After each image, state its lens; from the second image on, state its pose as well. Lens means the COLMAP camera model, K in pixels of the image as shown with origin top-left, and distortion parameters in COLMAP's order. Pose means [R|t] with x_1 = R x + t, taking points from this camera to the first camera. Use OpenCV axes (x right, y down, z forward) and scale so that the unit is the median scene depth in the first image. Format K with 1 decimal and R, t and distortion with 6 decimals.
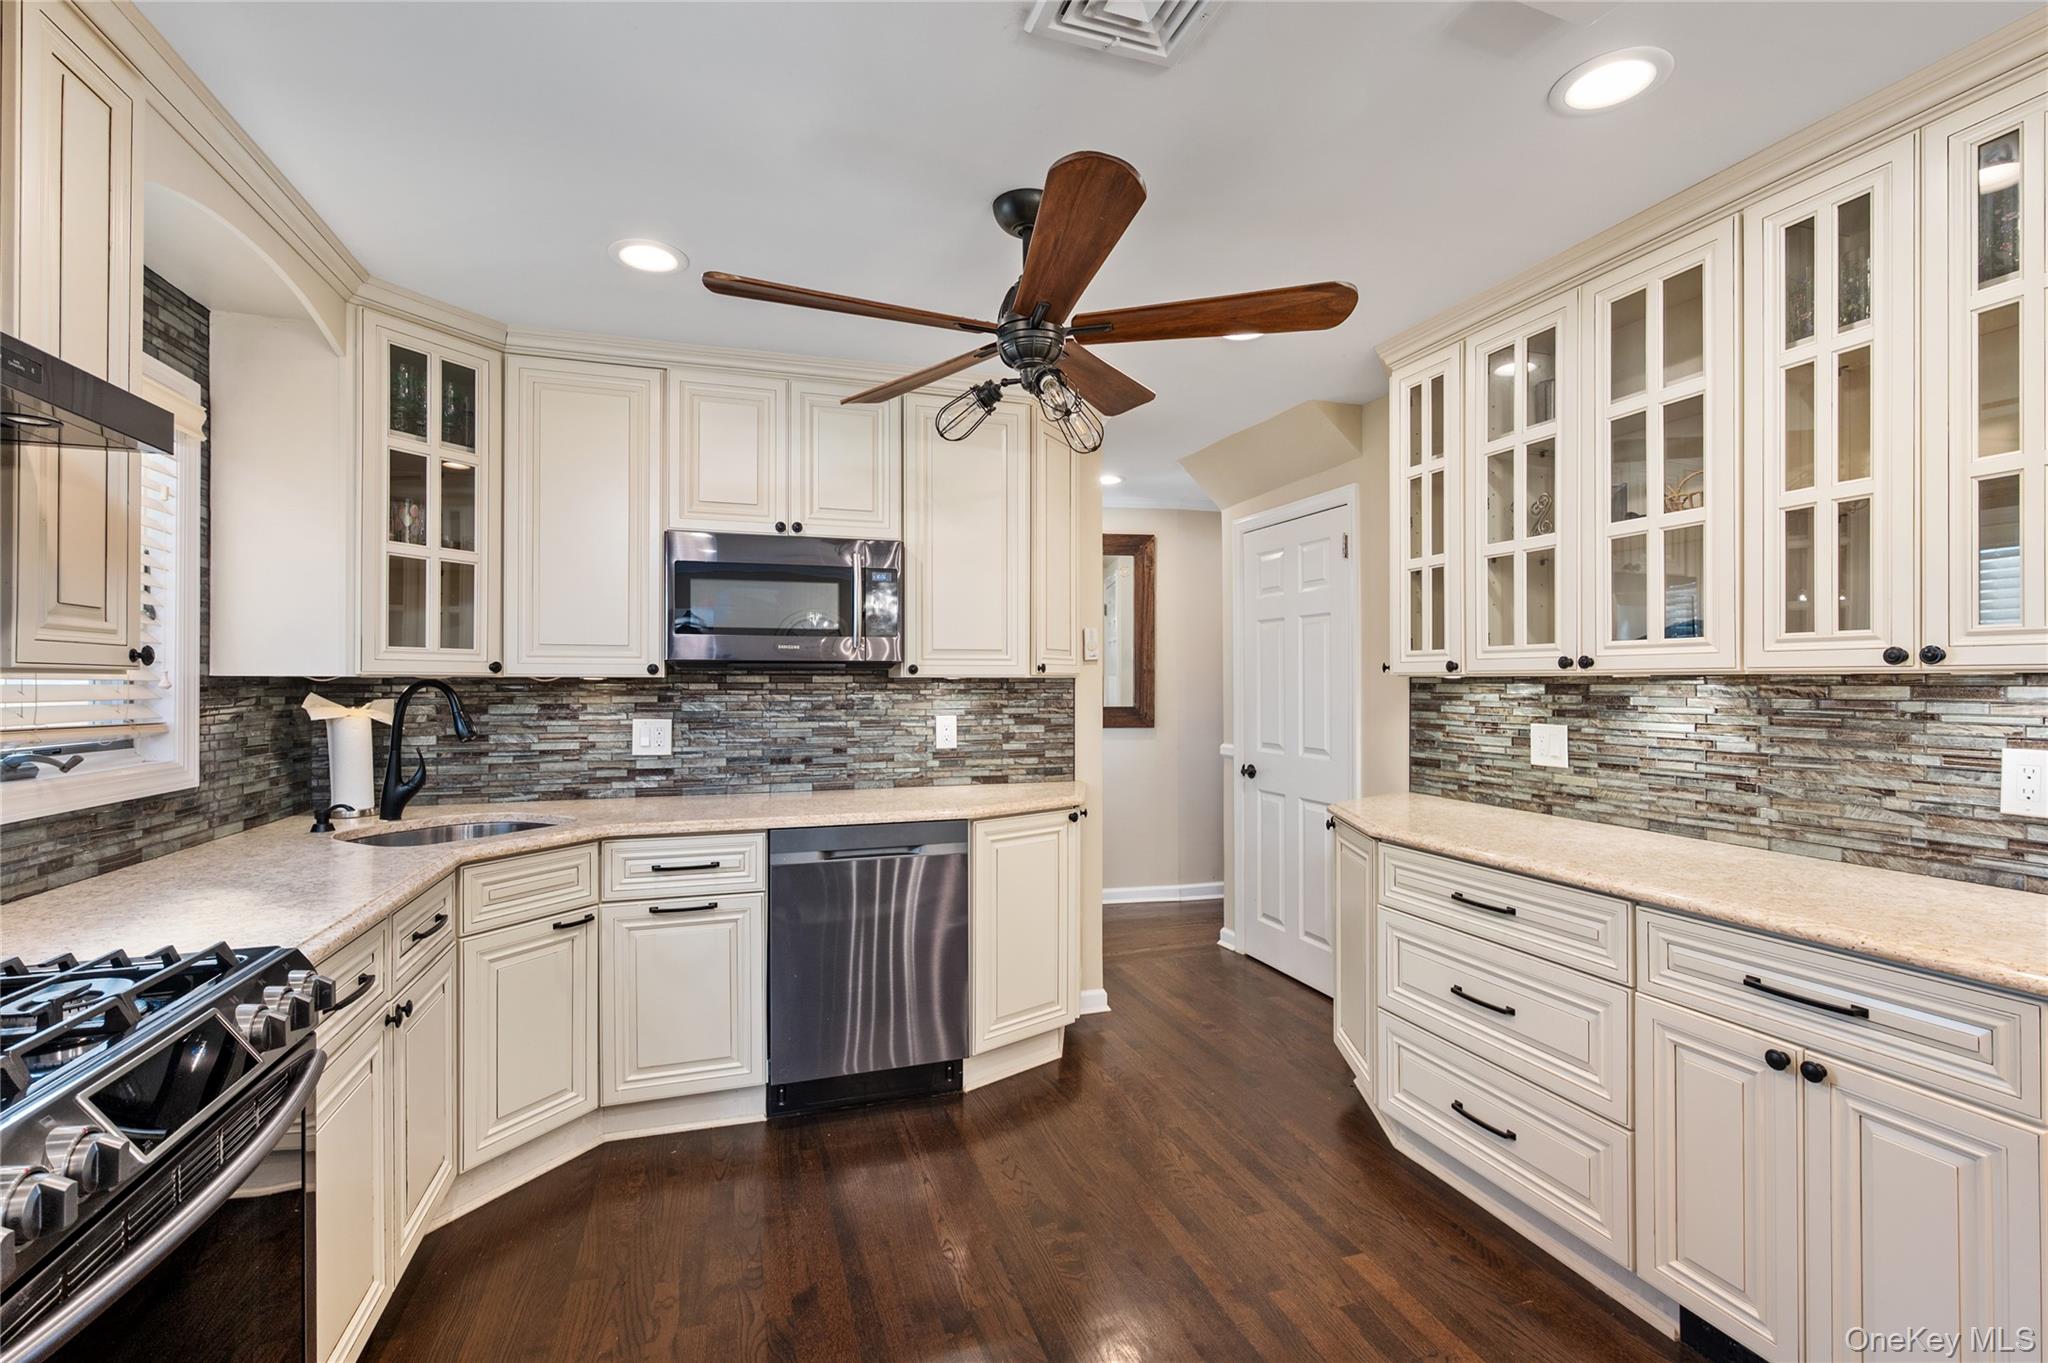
lens RADIAL K [[929.7, 0, 1021.8], [0, 929.7, 681.2], [0, 0, 1]] dist [0.006293, 0.000391]
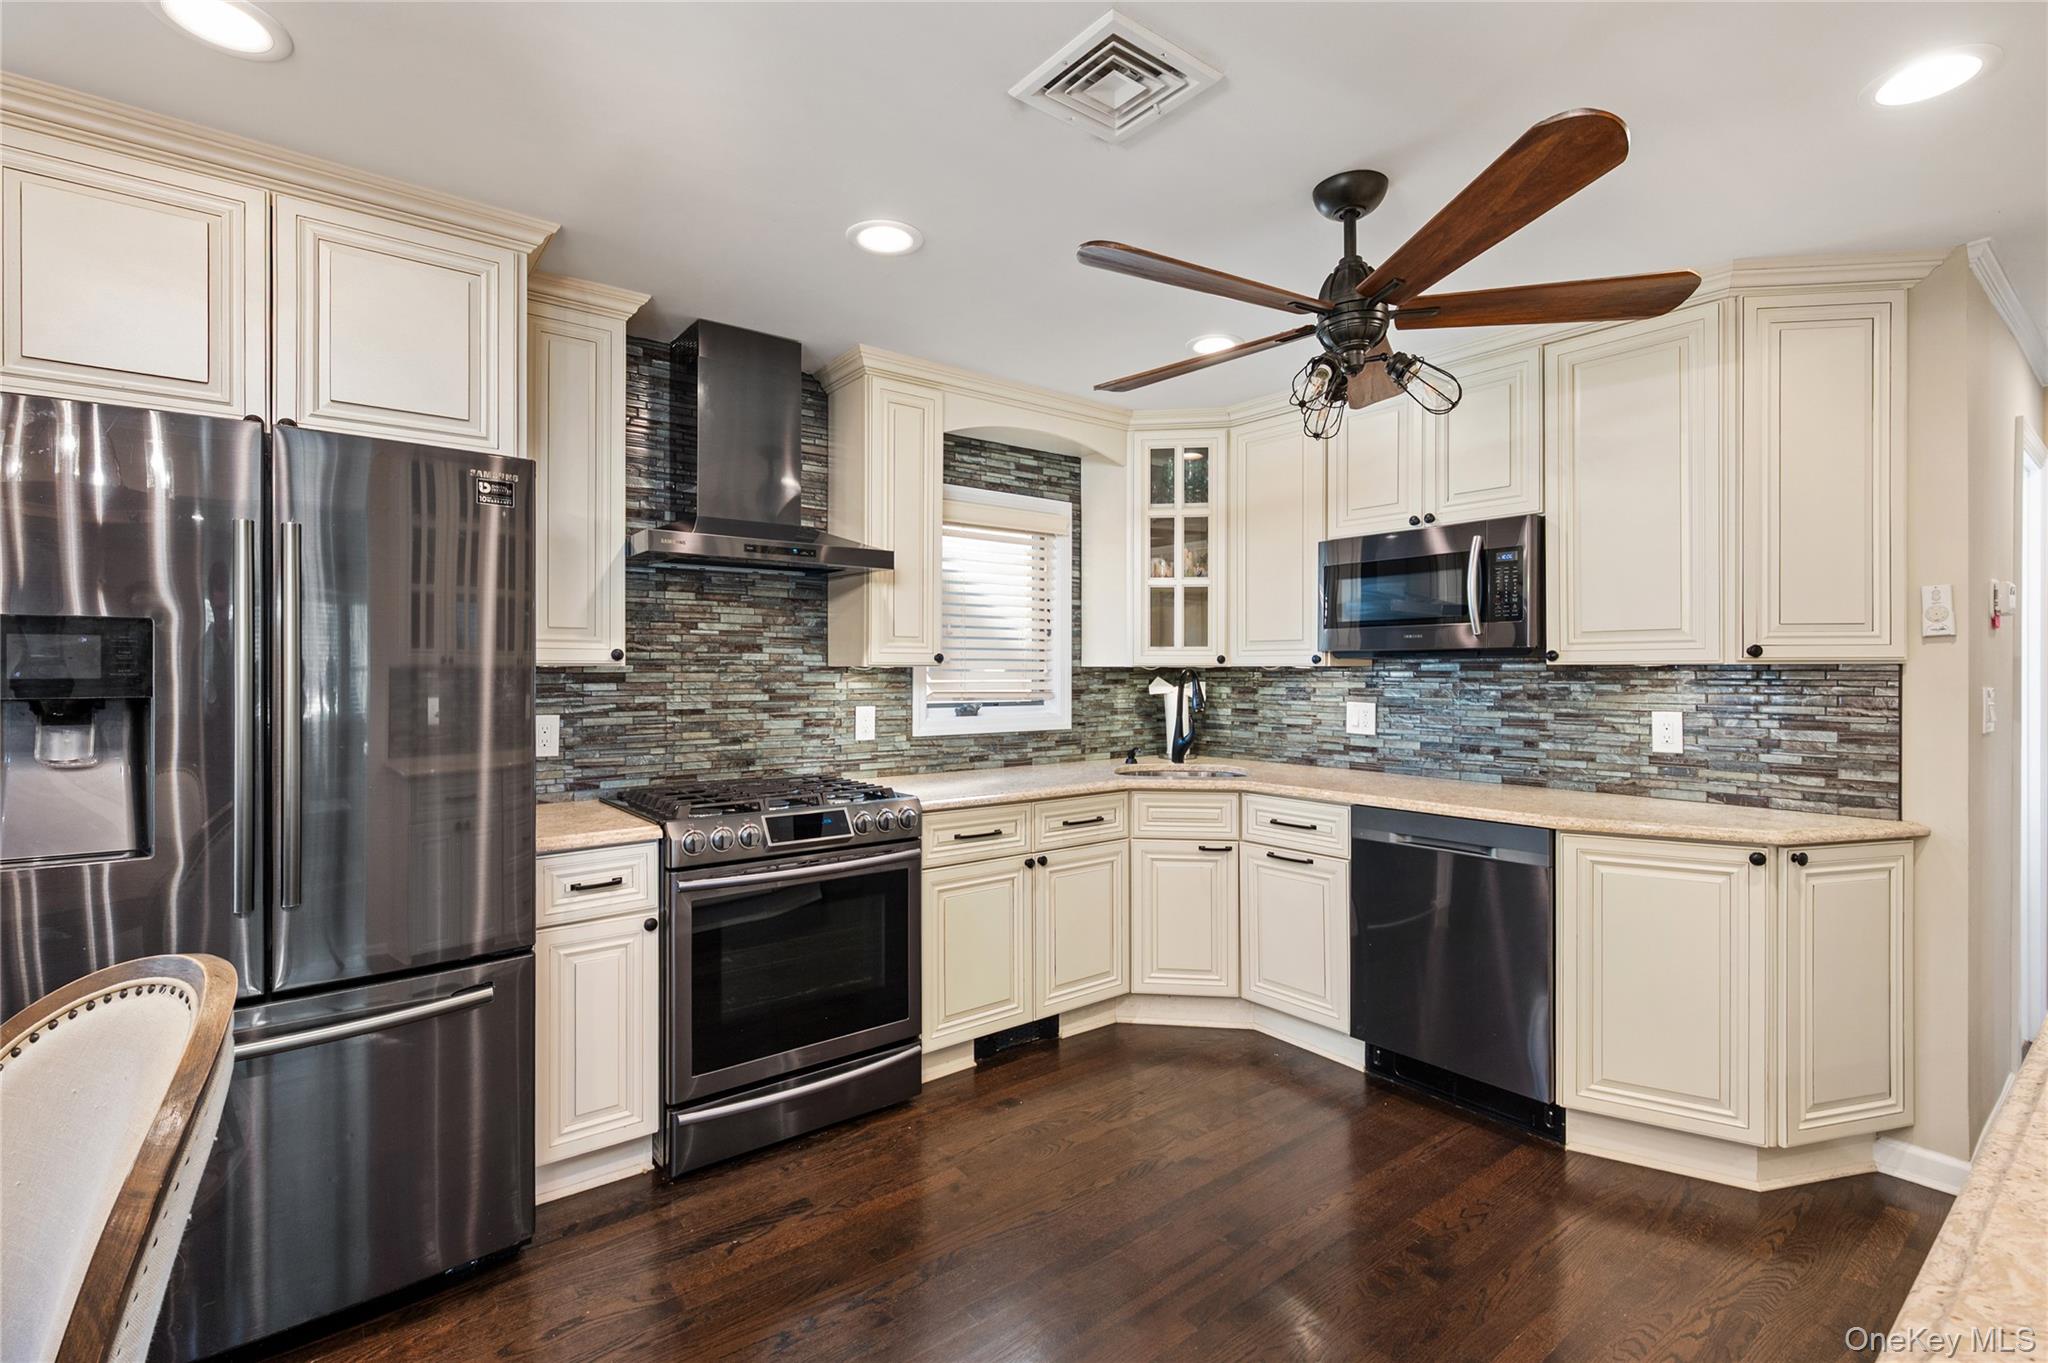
lens RADIAL K [[929.7, 0, 1017.1], [0, 929.7, 673.2], [0, 0, 1]] dist [0.006293, 0.000391]
pose [[0.338491, 0.003749, -0.940962, 0.552181], [0.001440, 0.999989, 0.004502, -0.000973], [0.940969, -0.002879, 0.338482, 0.224856]]
